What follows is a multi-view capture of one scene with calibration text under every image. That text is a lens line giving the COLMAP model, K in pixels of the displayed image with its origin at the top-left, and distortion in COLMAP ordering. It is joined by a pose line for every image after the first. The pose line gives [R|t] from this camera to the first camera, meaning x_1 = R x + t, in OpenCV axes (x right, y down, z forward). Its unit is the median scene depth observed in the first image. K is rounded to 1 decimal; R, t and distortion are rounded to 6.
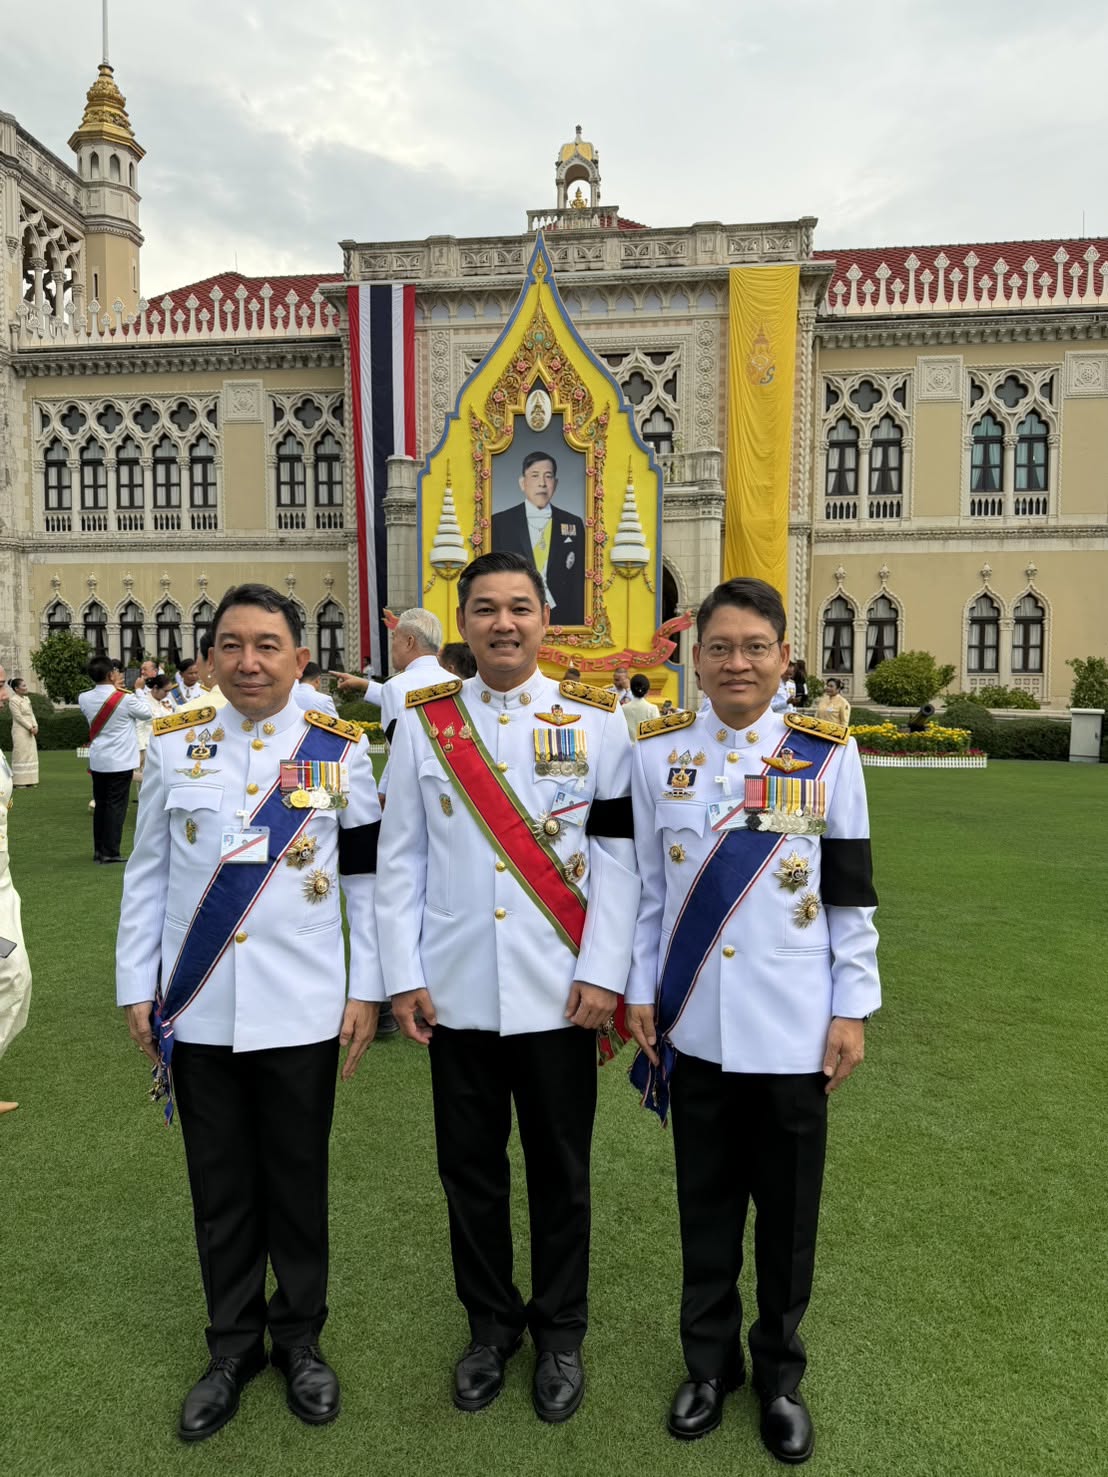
lens RADIAL K [[1080.5, 0, 554.0], [0, 1080.5, 738.5], [0, 0, 1]] dist [0.051986, -0.085319]
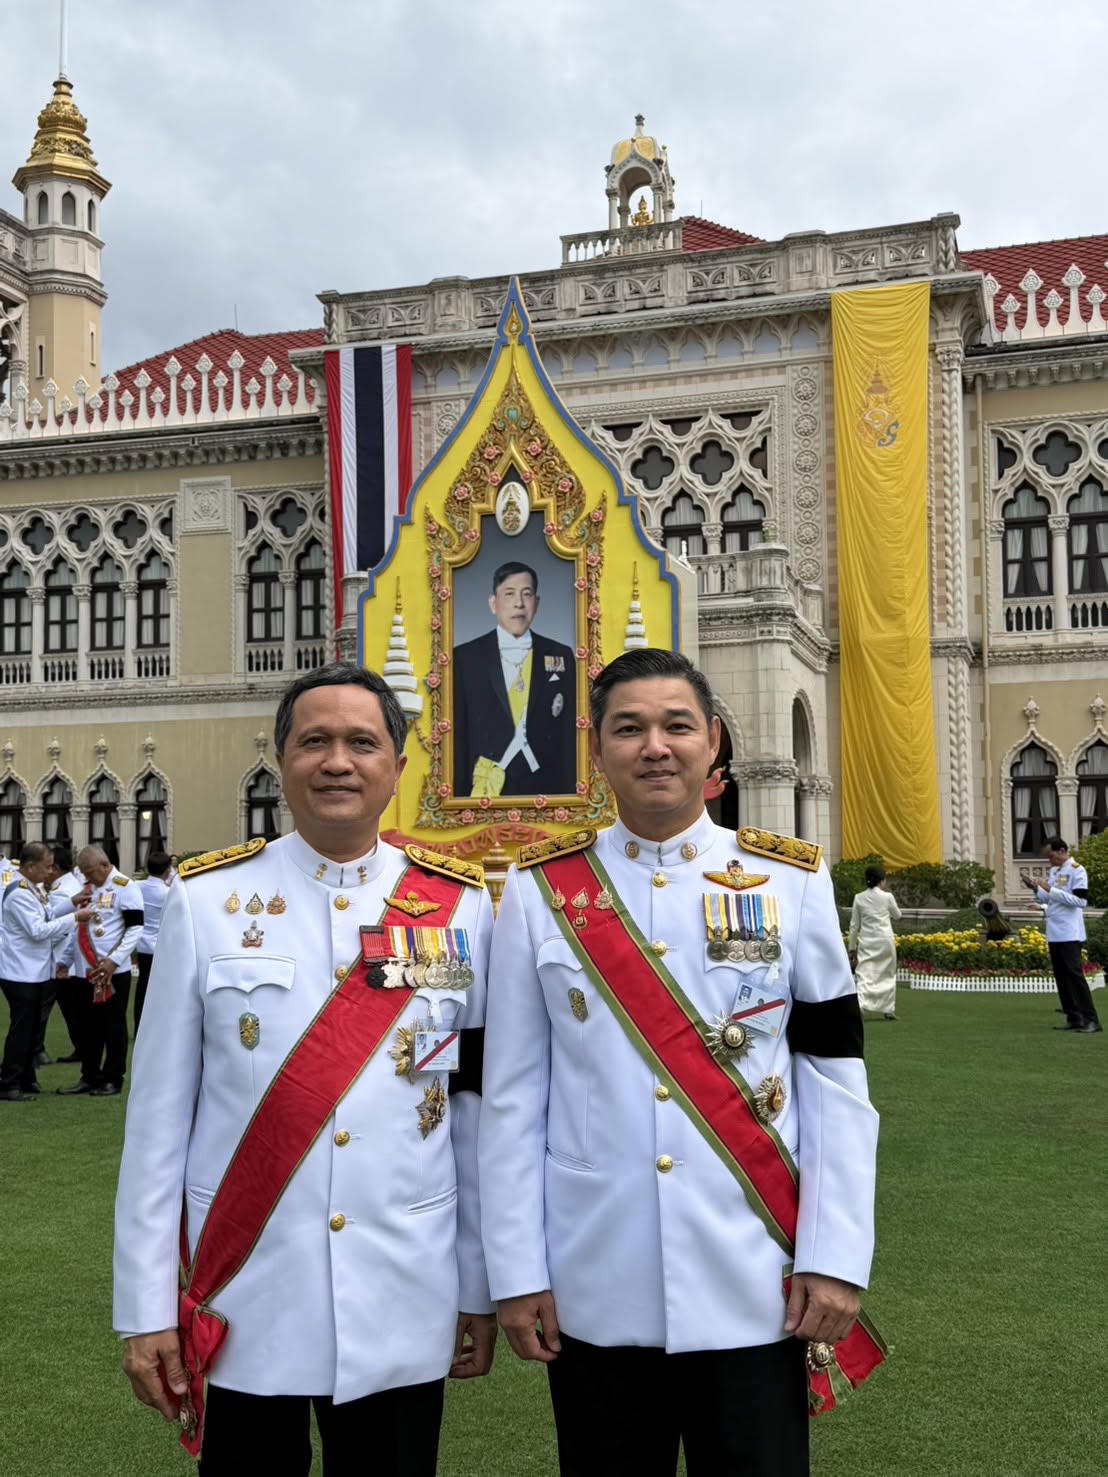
lens RADIAL K [[1714.8, 0, 559.9], [0, 1714.8, 746.5], [0, 0, 1]] dist [0.190519, -0.417852]
pose [[0.984437, -0.025592, -0.173864, 0.165744], [0.001599, 0.990603, -0.136757, 0.016599], [0.175730, 0.134351, 0.975228, -0.096402]]
